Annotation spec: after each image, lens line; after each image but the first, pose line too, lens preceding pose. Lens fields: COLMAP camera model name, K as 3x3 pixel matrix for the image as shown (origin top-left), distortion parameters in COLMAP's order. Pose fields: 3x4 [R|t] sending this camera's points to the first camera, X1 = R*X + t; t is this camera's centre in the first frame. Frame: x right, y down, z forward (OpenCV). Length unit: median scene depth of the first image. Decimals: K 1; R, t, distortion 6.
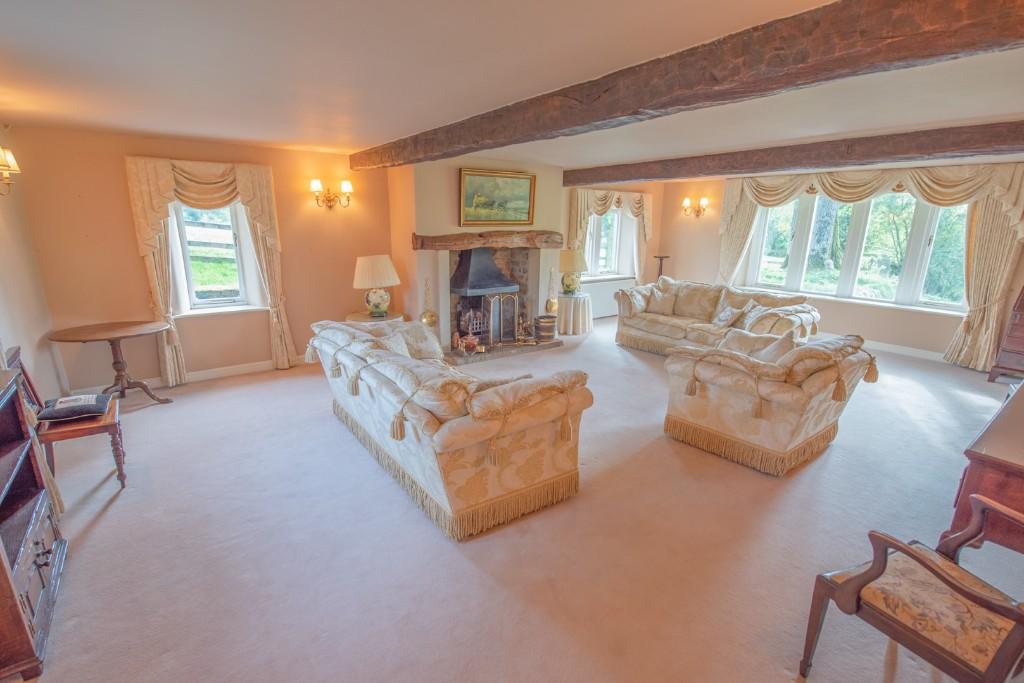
lens RADIAL K [[445.5, 0, 507.8], [0, 445.5, 339.8], [0, 0, 1]] dist [-0.002943, -0.000151]
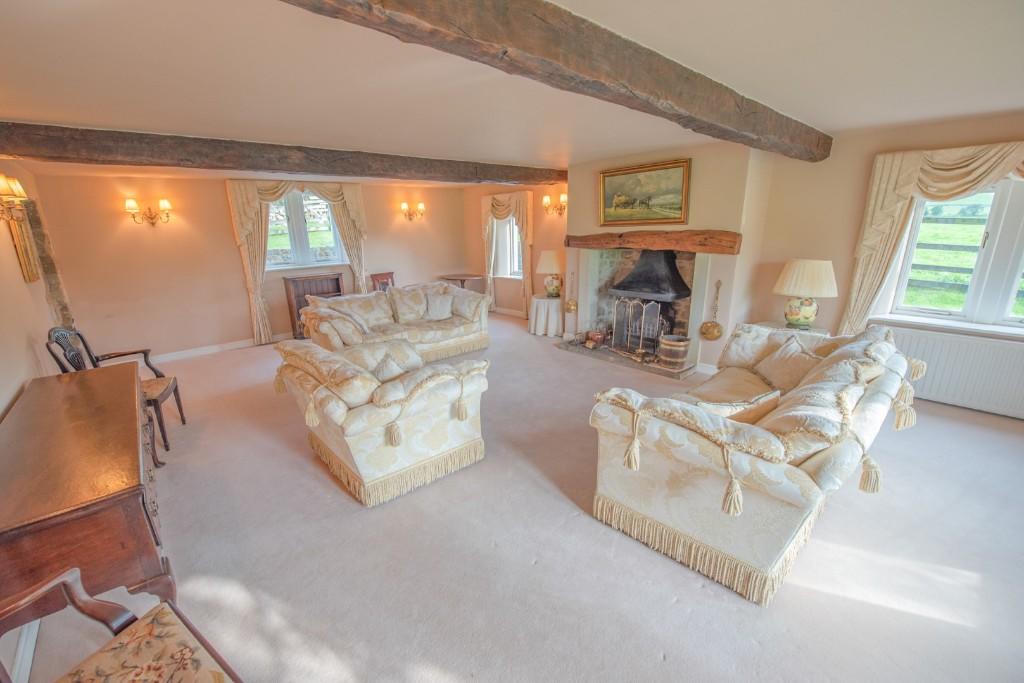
lens RADIAL K [[420.6, 0, 508.3], [0, 420.6, 342.7], [0, 0, 1]] dist [0.010858, 0.000015]
pose [[0.117082, 0.254530, -0.959951, 0.865984], [-0.231761, 0.946913, 0.222806, -0.158697], [0.965701, 0.196393, 0.169857, 0.643065]]
